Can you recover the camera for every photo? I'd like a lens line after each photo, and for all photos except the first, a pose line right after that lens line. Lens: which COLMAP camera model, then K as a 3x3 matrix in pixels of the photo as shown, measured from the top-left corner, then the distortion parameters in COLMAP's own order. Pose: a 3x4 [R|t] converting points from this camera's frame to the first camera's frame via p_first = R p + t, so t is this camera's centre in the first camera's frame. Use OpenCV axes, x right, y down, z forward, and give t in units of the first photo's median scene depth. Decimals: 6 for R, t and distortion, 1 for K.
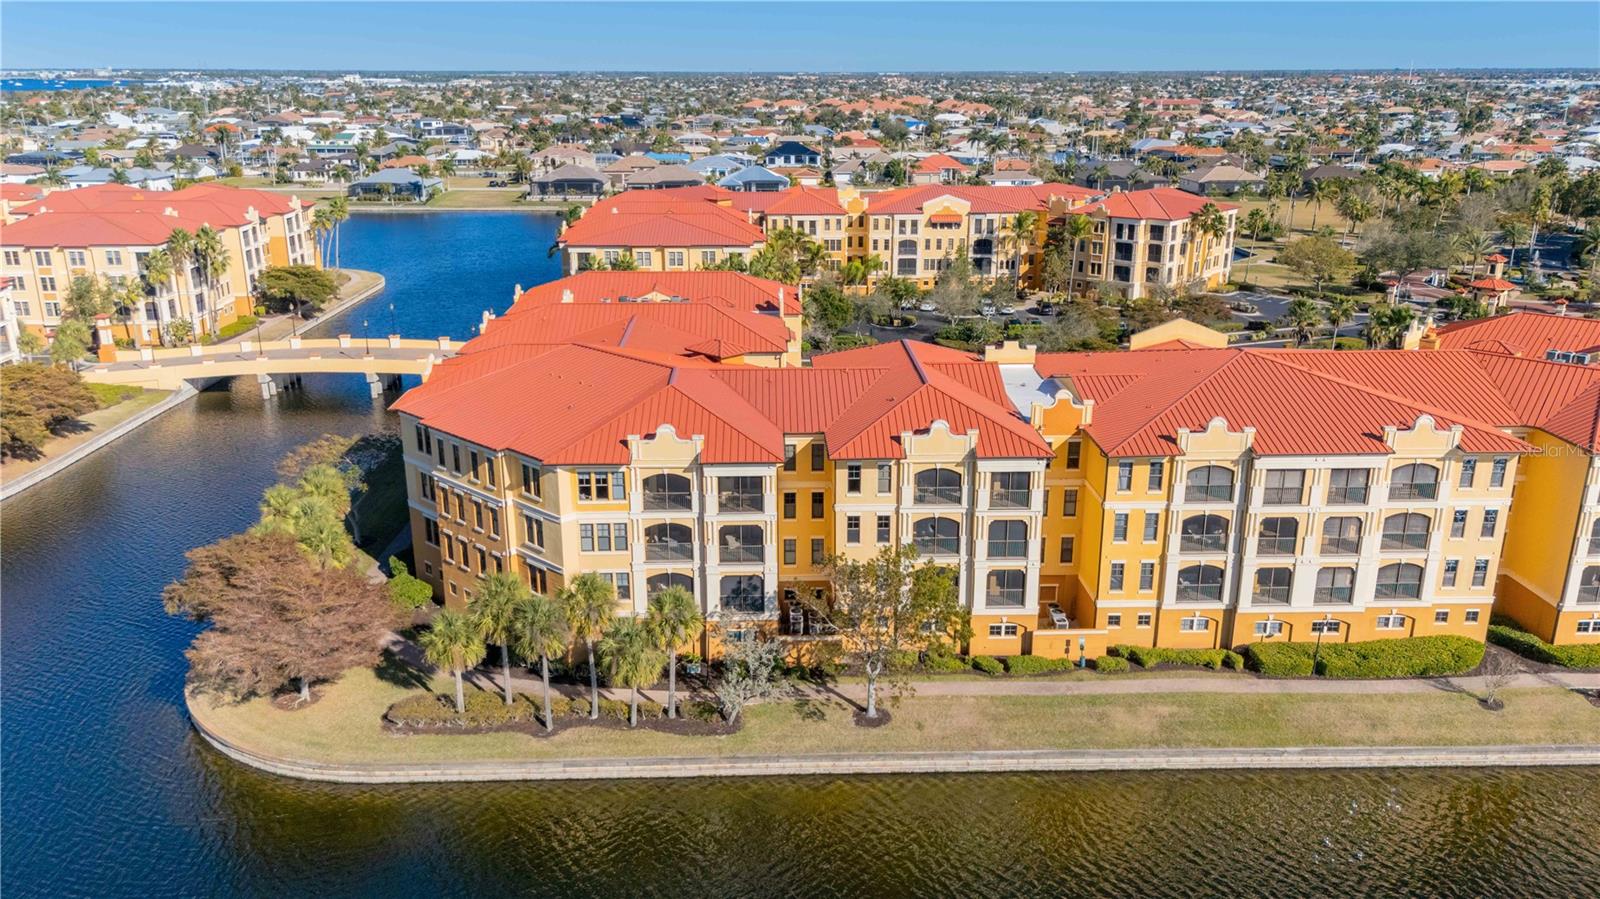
lens RADIAL K [[1194.8, 0, 789.4], [0, 1194.8, 446.9], [0, 0, 1]] dist [0.067557, -0.069137]
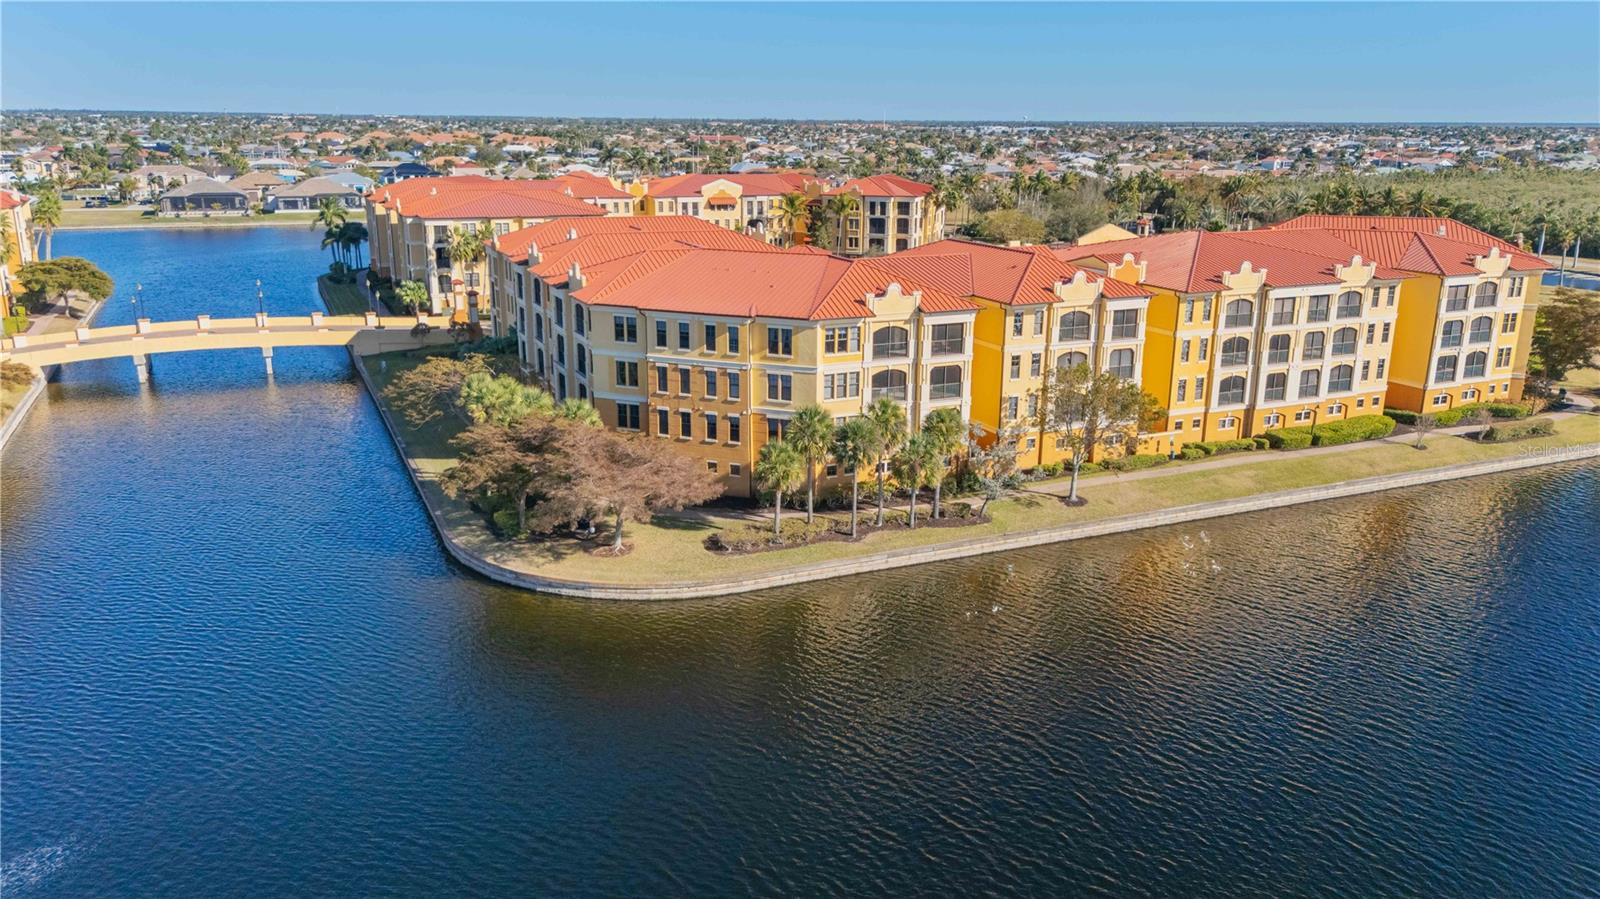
lens RADIAL K [[1194.8, 0, 795.5], [0, 1194.8, 455.5], [0, 0, 1]] dist [0.067557, -0.069137]
pose [[0.922005, -0.097256, 0.374765, -0.624794], [0.107714, 0.994157, -0.007005, 0.142843], [-0.371894, 0.046826, 0.927094, -0.067419]]
